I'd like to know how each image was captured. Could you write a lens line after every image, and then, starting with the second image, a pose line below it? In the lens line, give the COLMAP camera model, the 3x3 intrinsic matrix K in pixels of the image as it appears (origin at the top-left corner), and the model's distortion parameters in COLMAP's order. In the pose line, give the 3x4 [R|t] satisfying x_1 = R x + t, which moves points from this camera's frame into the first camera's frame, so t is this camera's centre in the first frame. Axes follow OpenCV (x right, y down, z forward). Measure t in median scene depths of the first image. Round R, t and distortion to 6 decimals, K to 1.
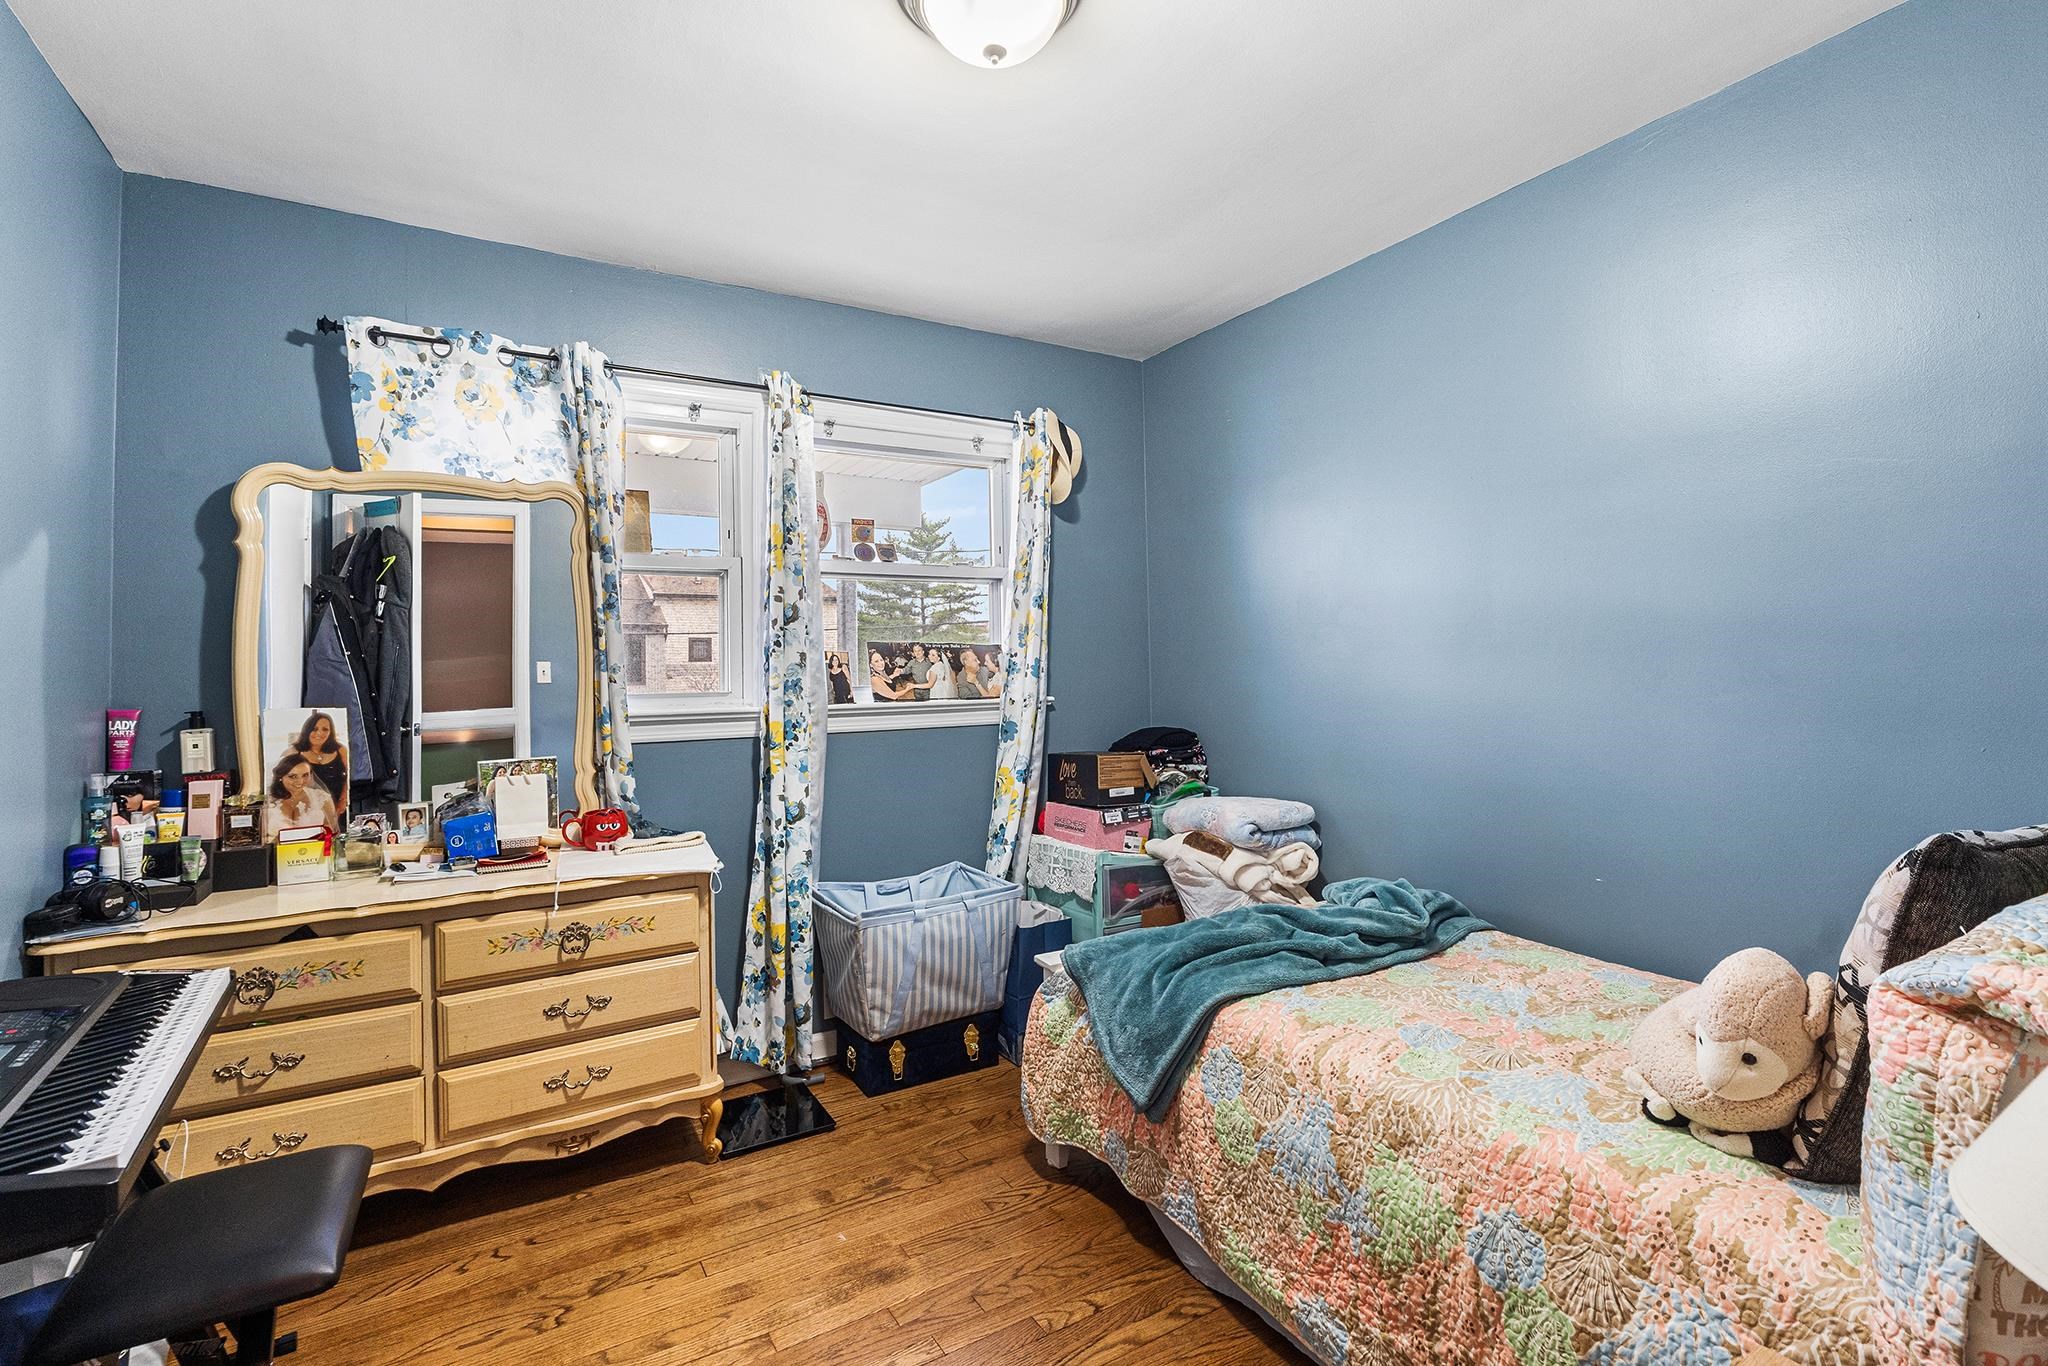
lens RADIAL K [[932.8, 0, 1024.0], [0, 932.8, 683.0], [0, 0, 1]] dist [-0.017061, 0.000255]
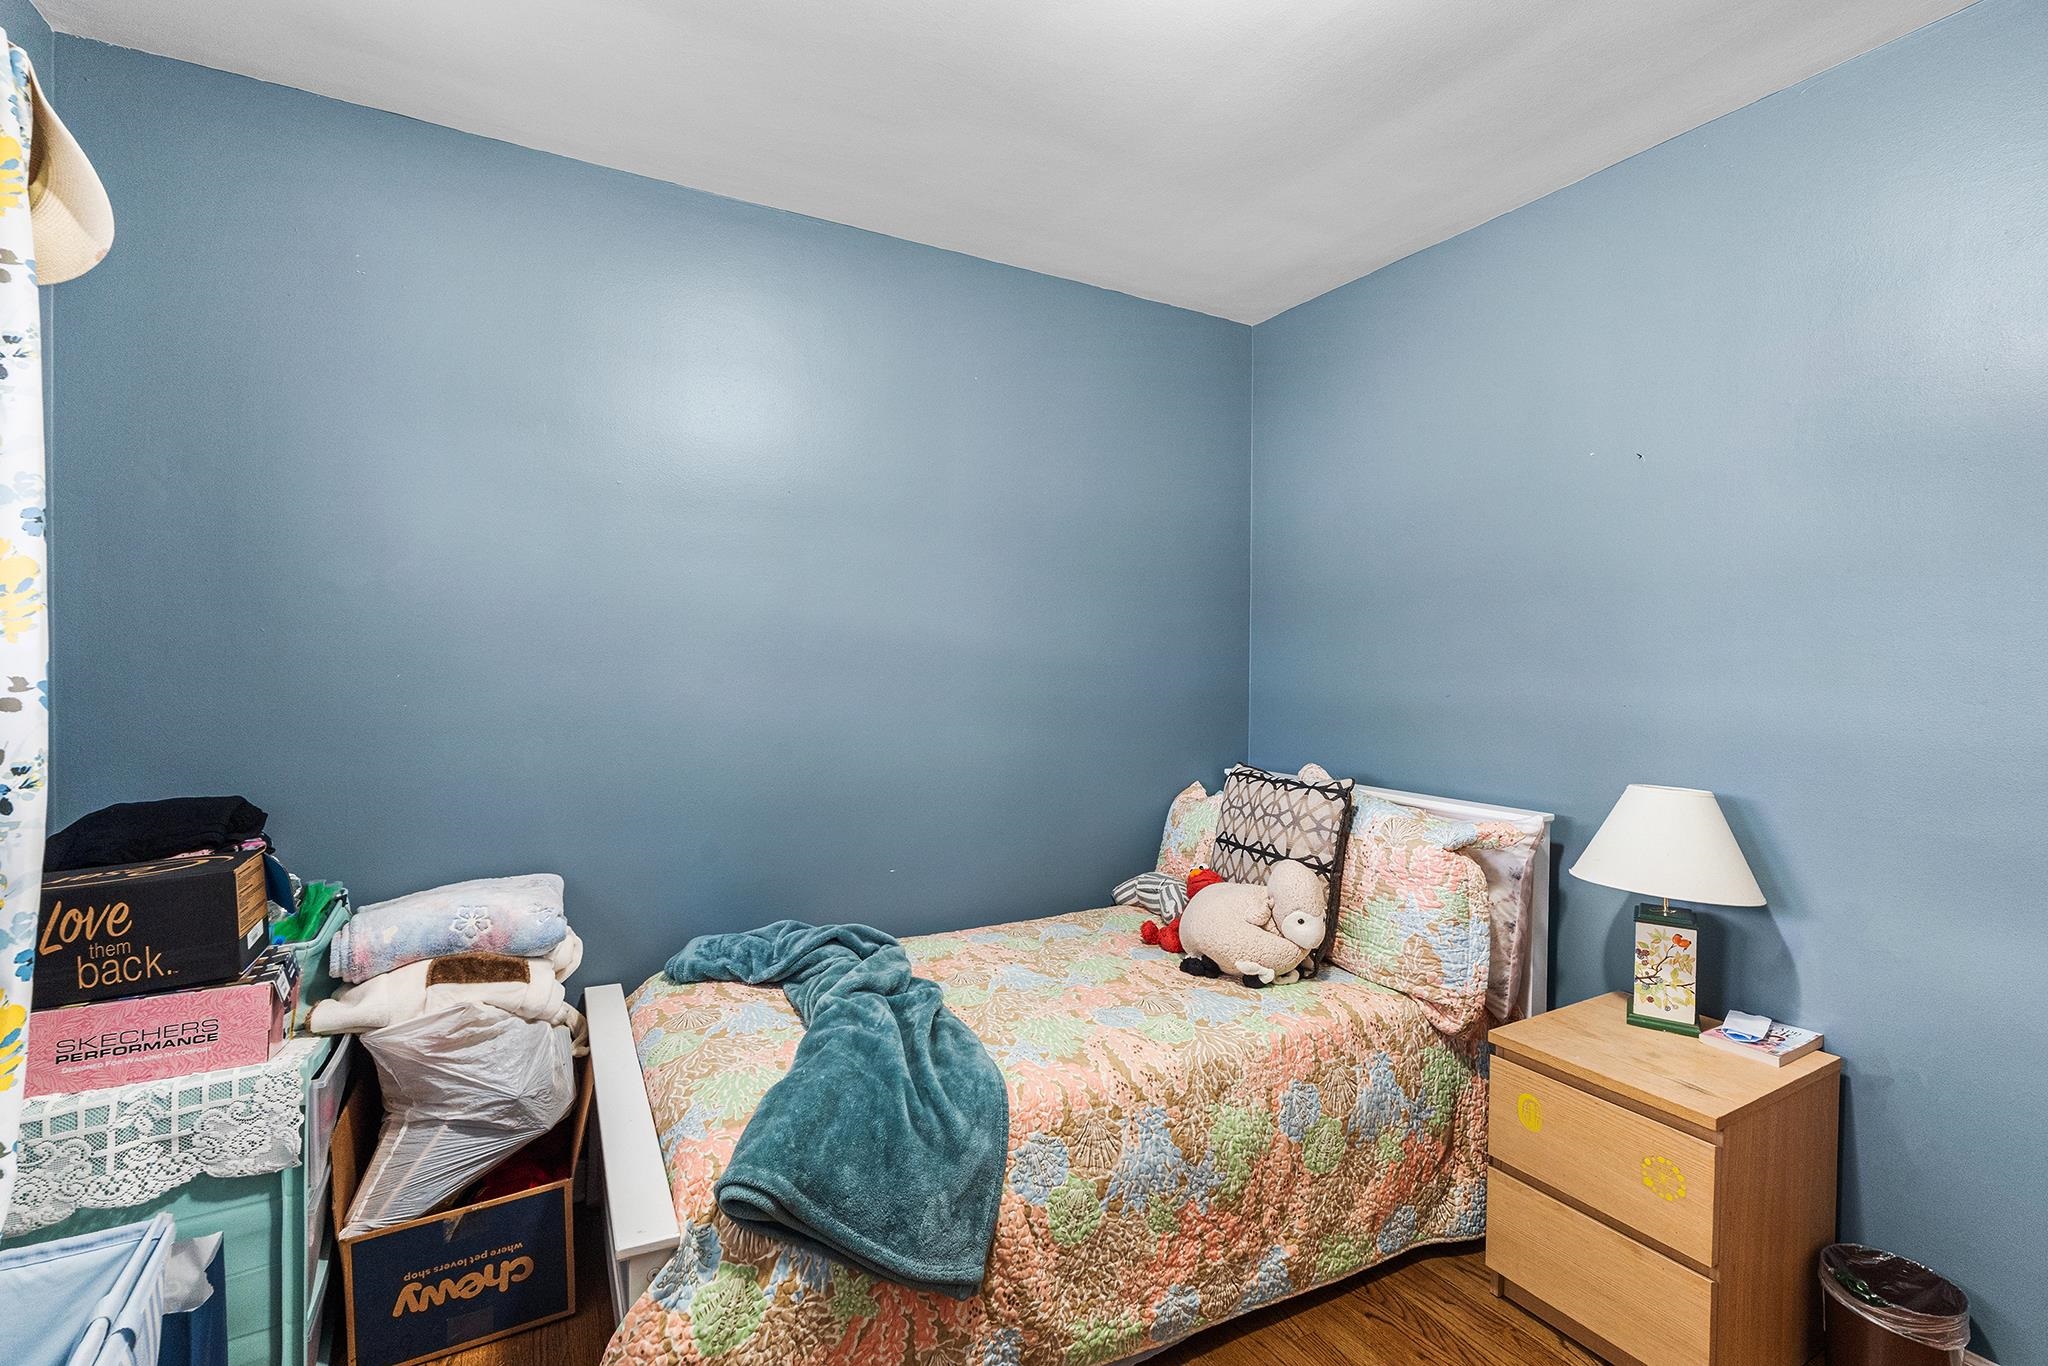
lens RADIAL K [[932.8, 0, 1024.0], [0, 932.8, 683.0], [0, 0, 1]] dist [-0.017061, 0.000255]
pose [[0.026558, -0.012954, 0.999563, -0.711560], [-0.002276, 0.999913, 0.013019, -0.046310], [-0.999645, -0.002620, 0.026526, 1.087801]]
